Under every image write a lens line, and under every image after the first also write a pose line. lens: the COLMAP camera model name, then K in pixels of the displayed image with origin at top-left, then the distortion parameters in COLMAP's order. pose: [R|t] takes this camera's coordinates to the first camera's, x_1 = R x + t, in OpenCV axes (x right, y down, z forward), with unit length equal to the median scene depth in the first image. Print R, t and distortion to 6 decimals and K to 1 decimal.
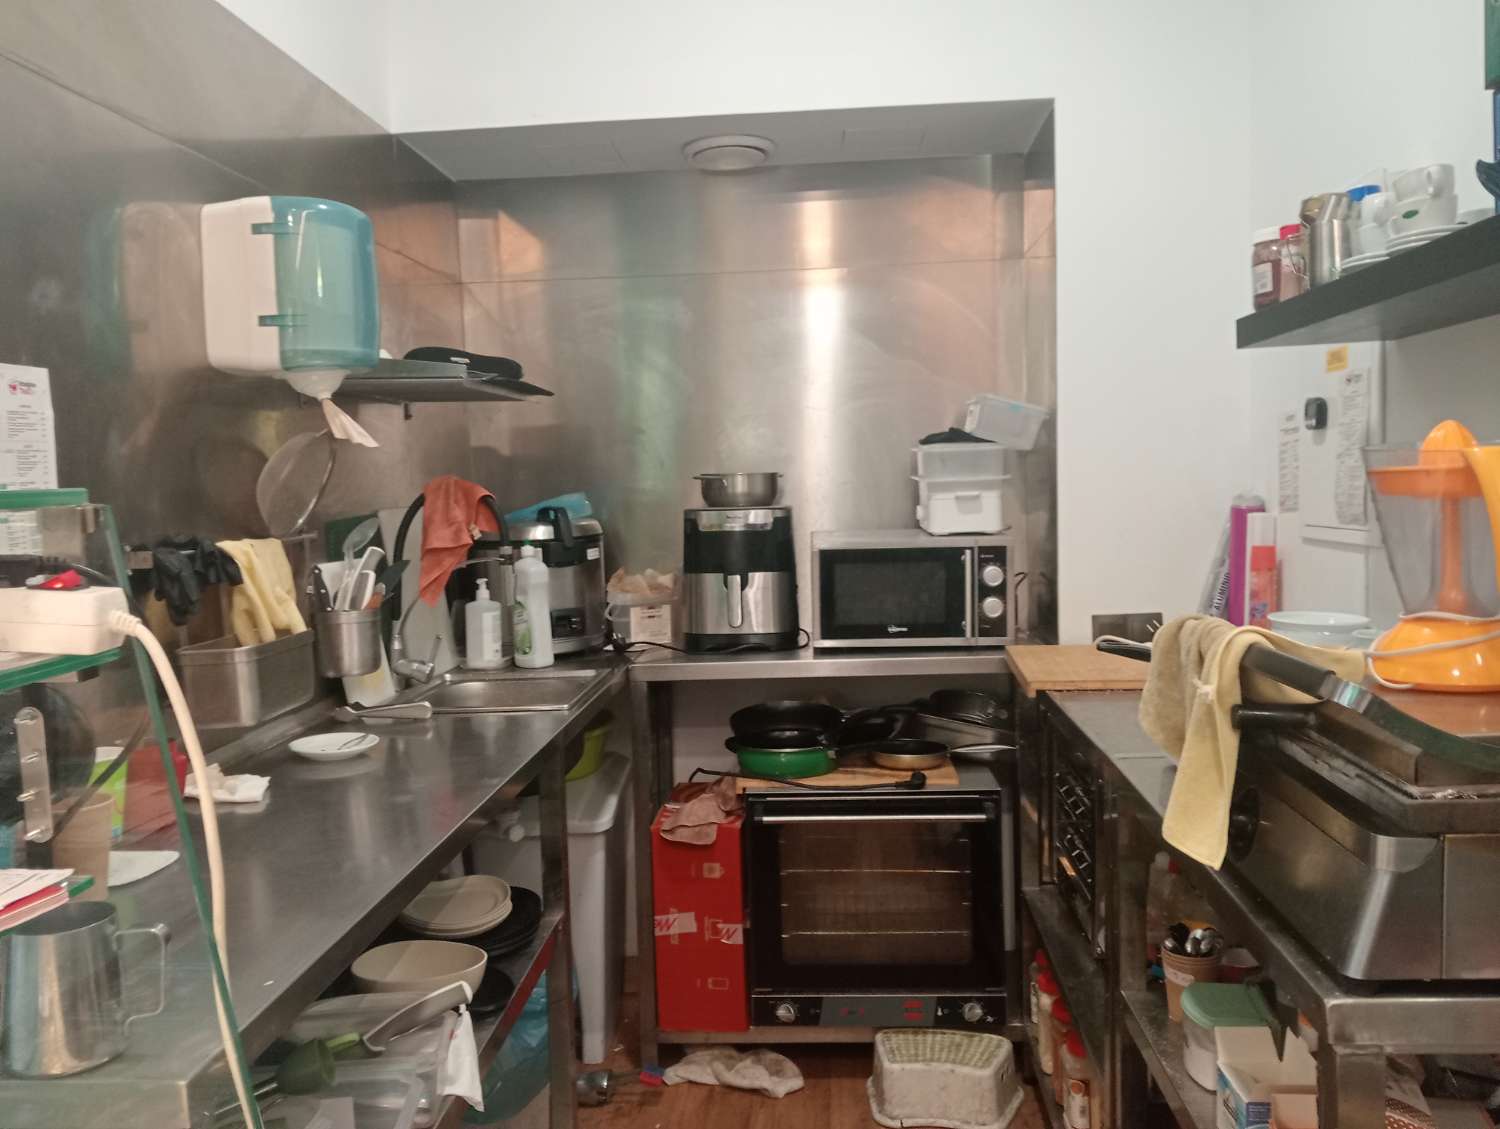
lens RADIAL K [[1215.2, 0, 756.0], [0, 1215.2, 575.9], [0, 0, 1]] dist [0.131708, -0.309520]
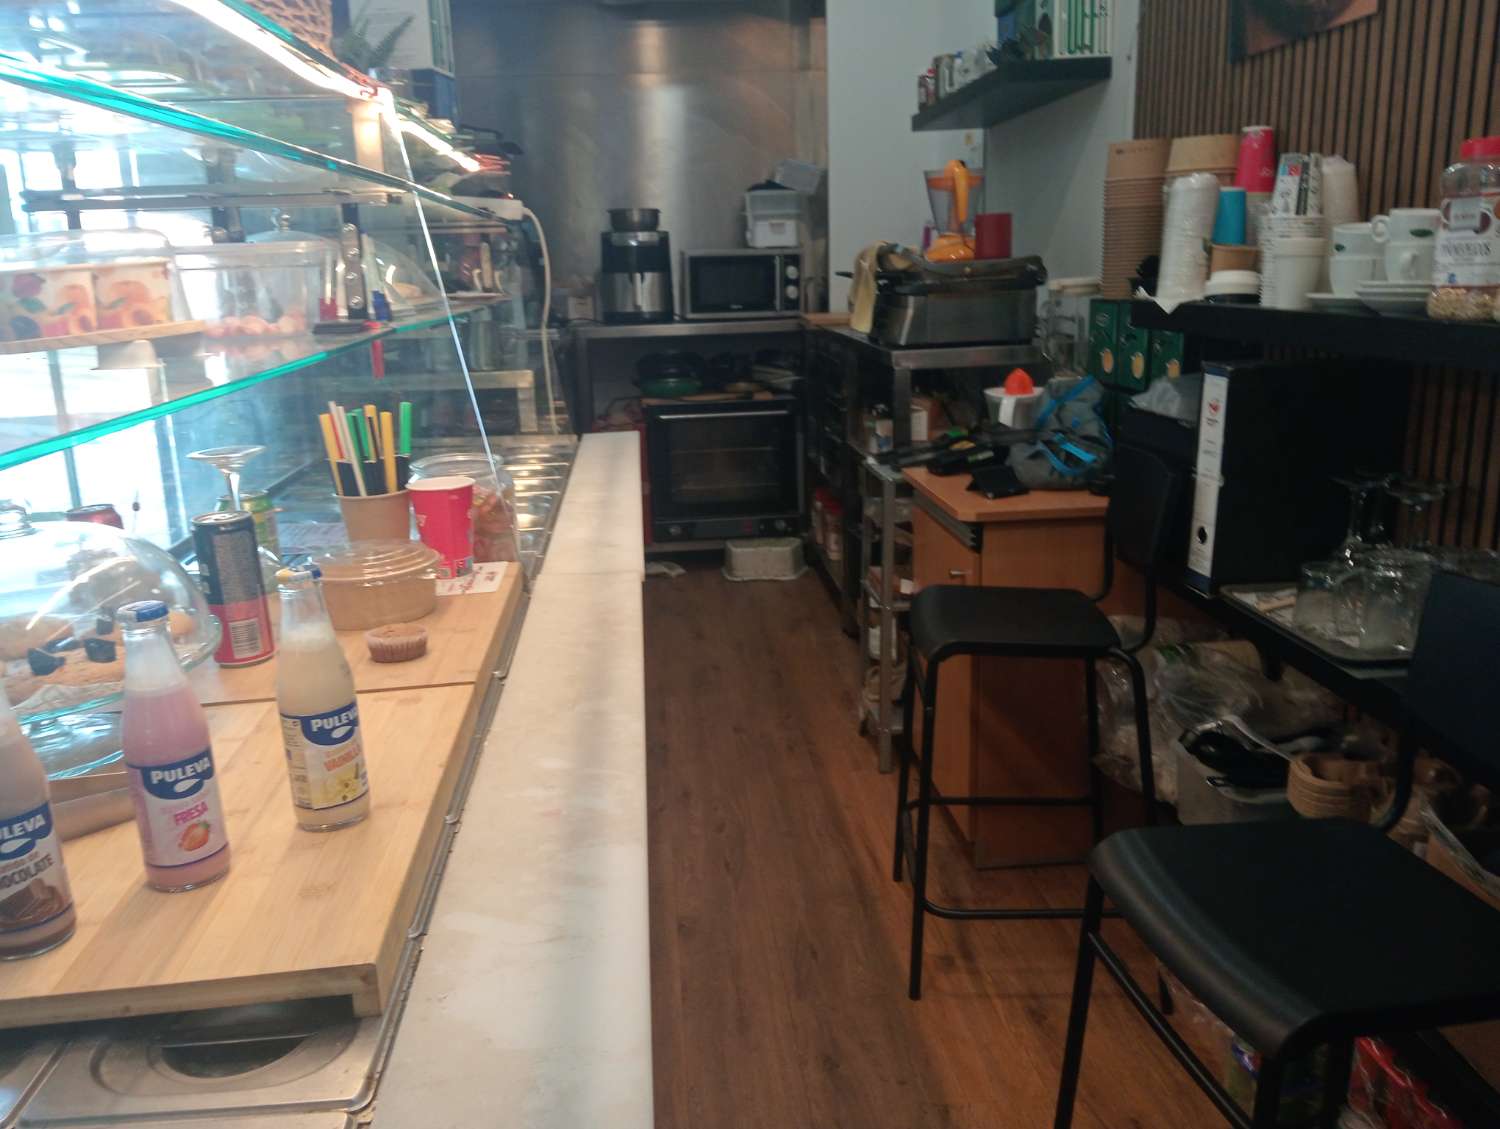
lens RADIAL K [[1229.4, 0, 752.3], [0, 1229.4, 568.4], [0, 0, 1]] dist [0.076138, -0.159564]
pose [[0.988342, -0.033180, 0.148589, -0.121711], [0.009586, 0.987589, 0.156769, 0.132263], [-0.151947, -0.153517, 0.976394, -0.690842]]
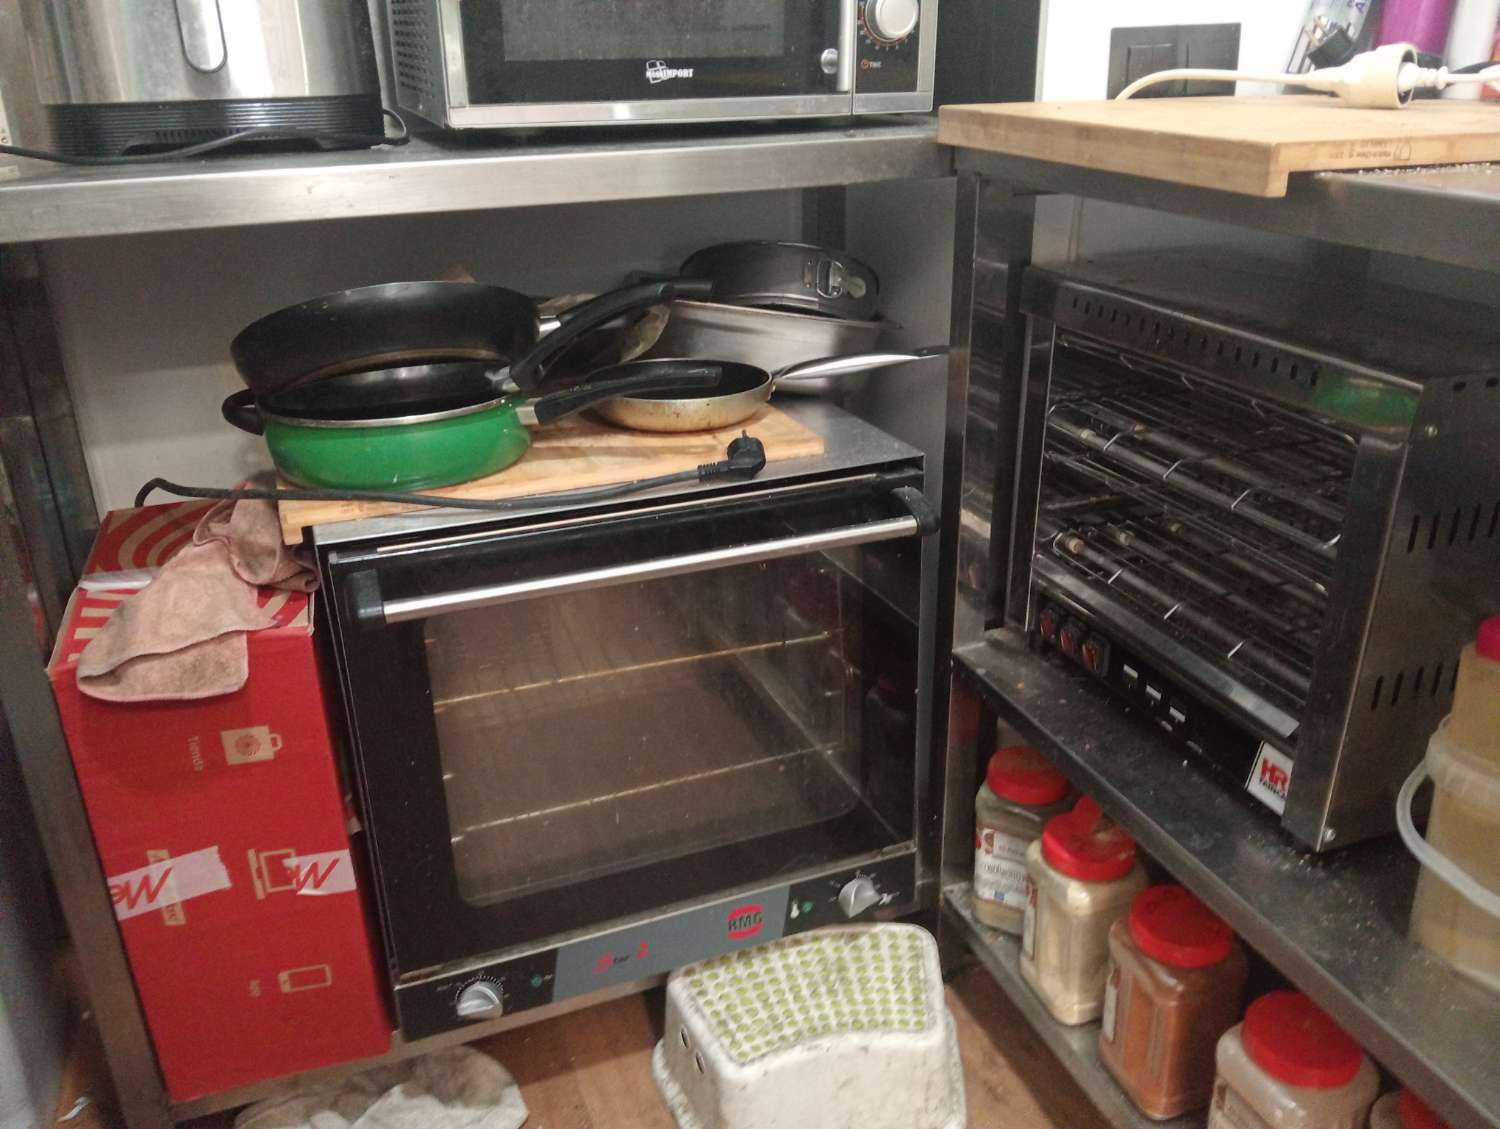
lens RADIAL K [[1229.4, 0, 752.3], [0, 1229.4, 568.4], [0, 0, 1]] dist [0.076138, -0.159564]
pose [[0.912352, -0.152725, 0.379855, -0.030990], [0.028827, 0.949477, 0.312510, 0.069992], [-0.408391, -0.274169, 0.870659, 0.606034]]
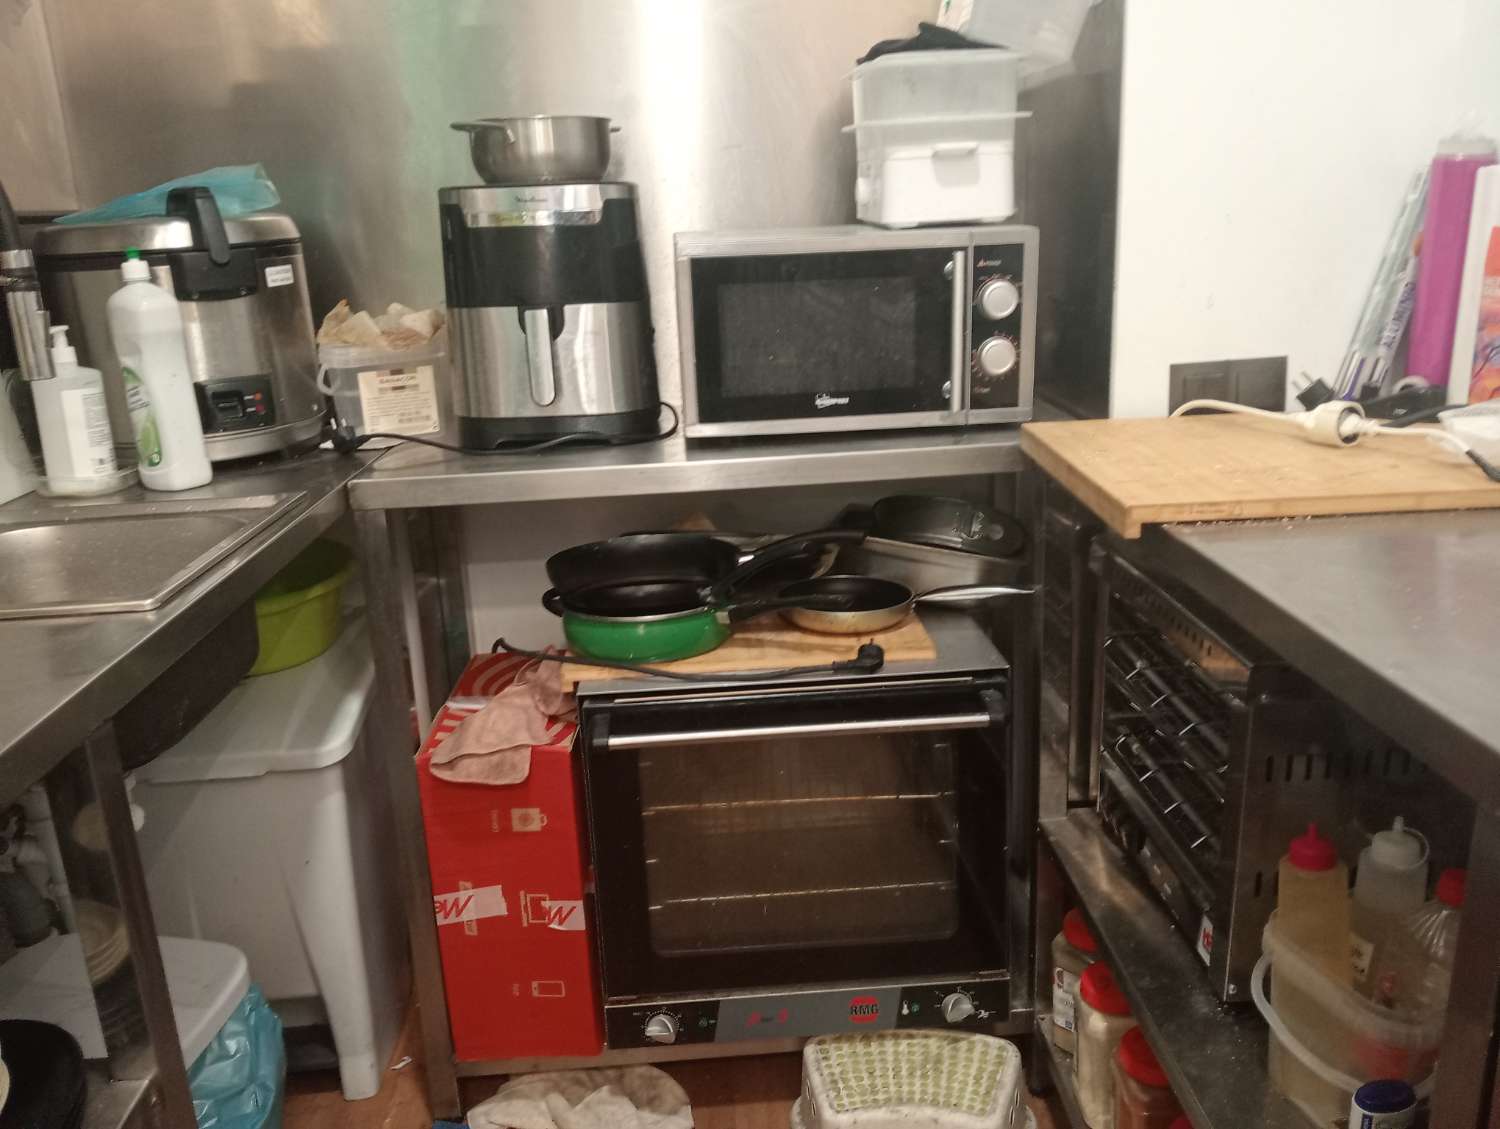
lens RADIAL K [[1215.2, 0, 756.0], [0, 1215.2, 575.9], [0, 0, 1]] dist [0.131708, -0.309520]
pose [[0.993566, -0.045187, 0.103851, 0.017783], [0.023627, 0.979483, 0.200136, 0.009063], [-0.110764, -0.196395, 0.974249, 0.430116]]
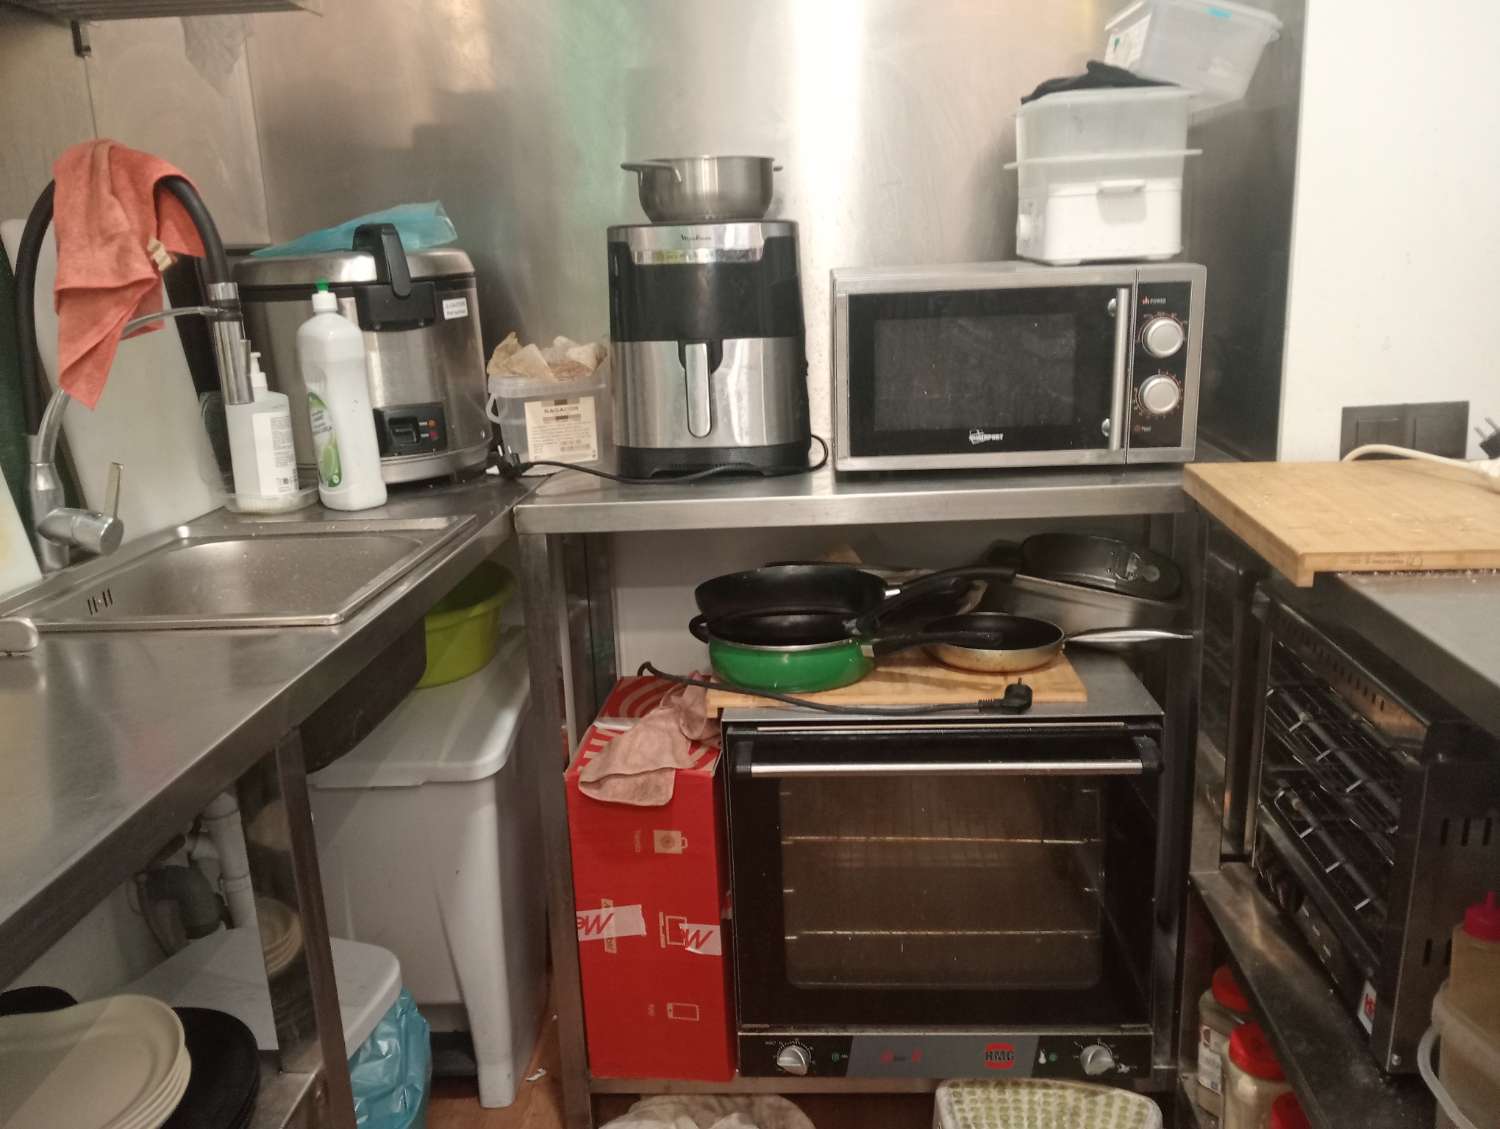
lens RADIAL K [[1215.2, 0, 756.0], [0, 1215.2, 575.9], [0, 0, 1]] dist [0.131708, -0.309520]
pose [[0.999939, -0.010894, -0.002020, 0.009691], [0.011080, 0.984492, 0.175080, 0.006774], [0.000081, -0.175092, 0.984552, 0.426852]]
